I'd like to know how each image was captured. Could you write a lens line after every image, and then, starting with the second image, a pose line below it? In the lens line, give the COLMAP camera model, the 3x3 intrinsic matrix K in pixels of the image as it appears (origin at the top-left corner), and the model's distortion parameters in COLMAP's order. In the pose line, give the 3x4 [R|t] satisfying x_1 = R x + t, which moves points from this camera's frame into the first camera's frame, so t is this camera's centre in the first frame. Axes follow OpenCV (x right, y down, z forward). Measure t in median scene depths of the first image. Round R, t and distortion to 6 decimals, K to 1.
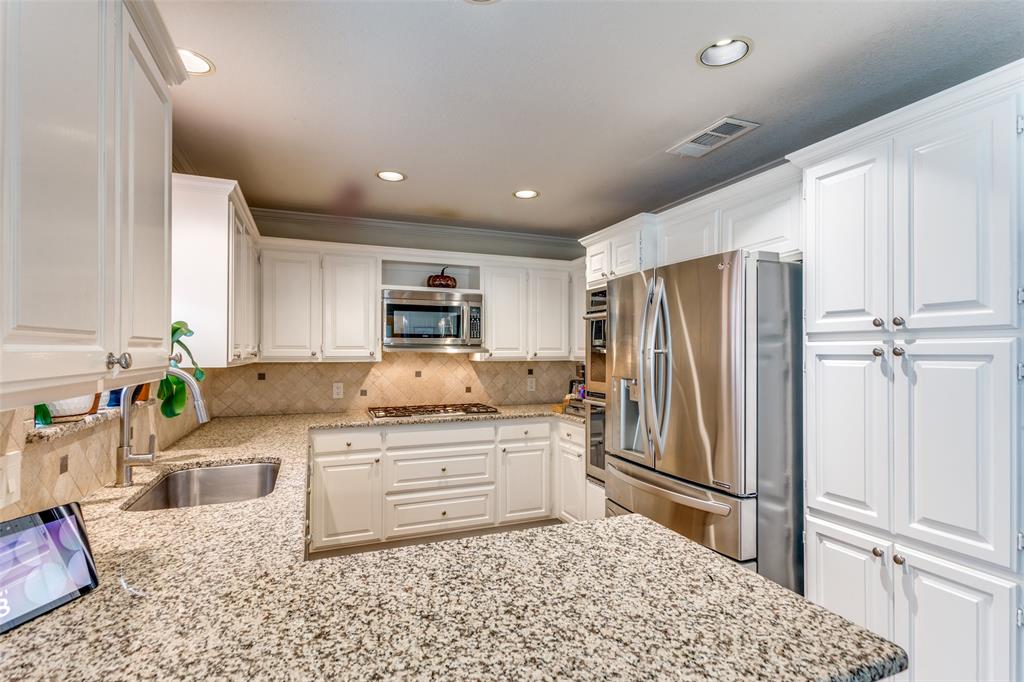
lens RADIAL K [[492.0, 0, 512.0], [0, 492.0, 341.0], [0, 0, 1]] dist [0.007128, 0.000325]
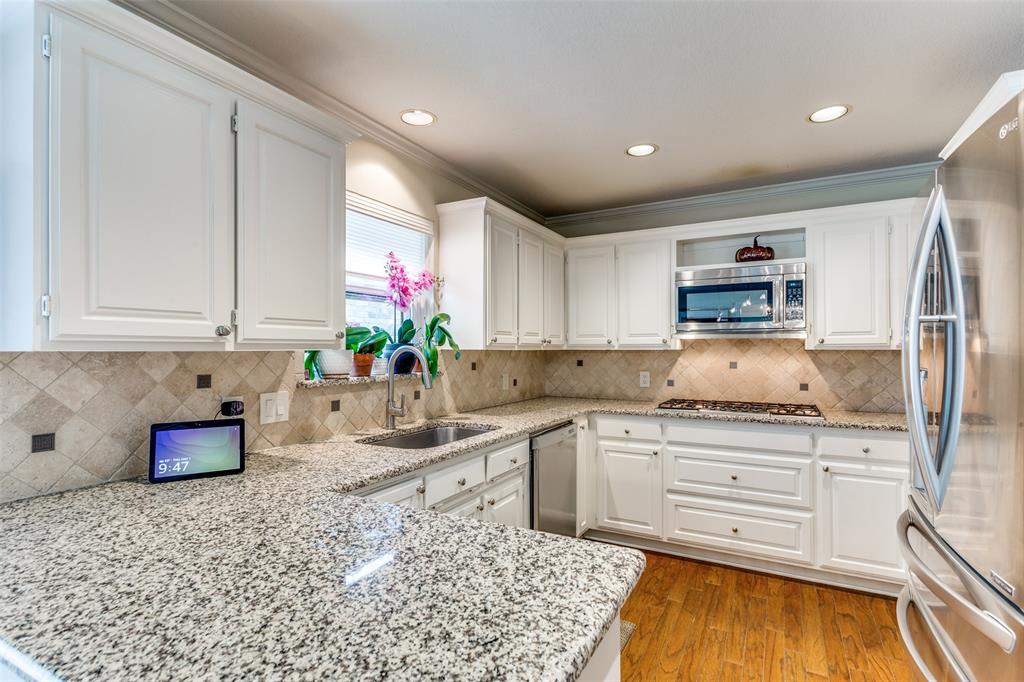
lens RADIAL K [[492.0, 0, 512.0], [0, 492.0, 341.0], [0, 0, 1]] dist [0.007128, 0.000325]
pose [[0.643350, -0.015417, -0.765417, 0.275222], [0.018991, 0.999811, -0.004175, 0.026055], [0.765336, -0.011850, 0.643521, 0.181334]]
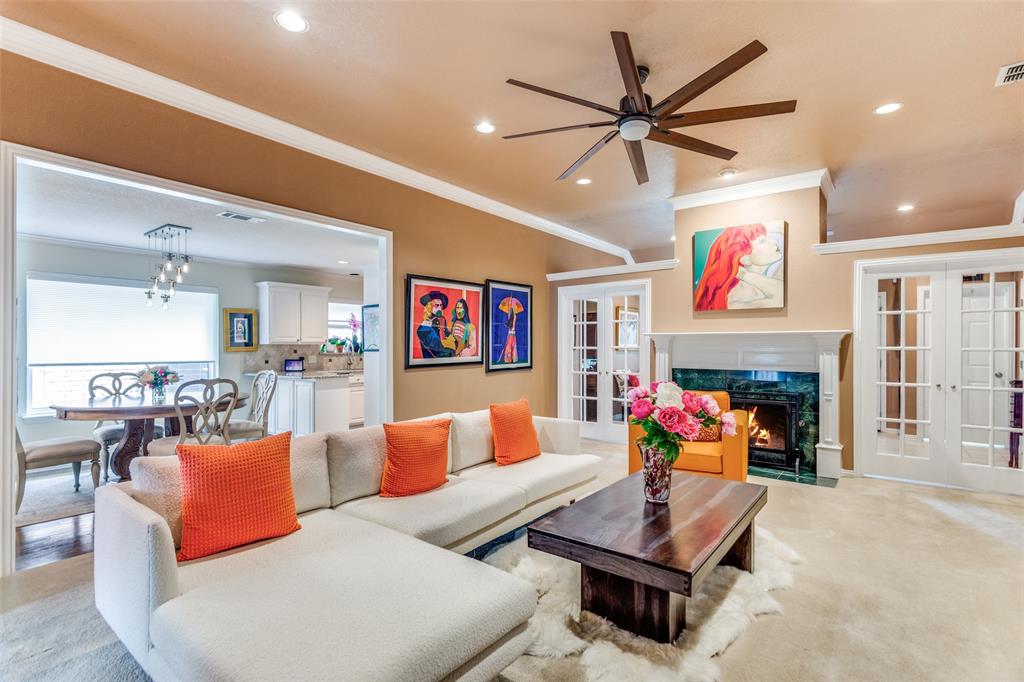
lens RADIAL K [[492.0, 0, 512.0], [0, 492.0, 341.0], [0, 0, 1]] dist [0.007128, 0.000325]
pose [[0.510944, -0.006330, -0.859591, 2.019027], [0.014436, 0.999895, 0.001217, 0.024365], [0.859493, -0.013031, 0.510982, -0.022472]]
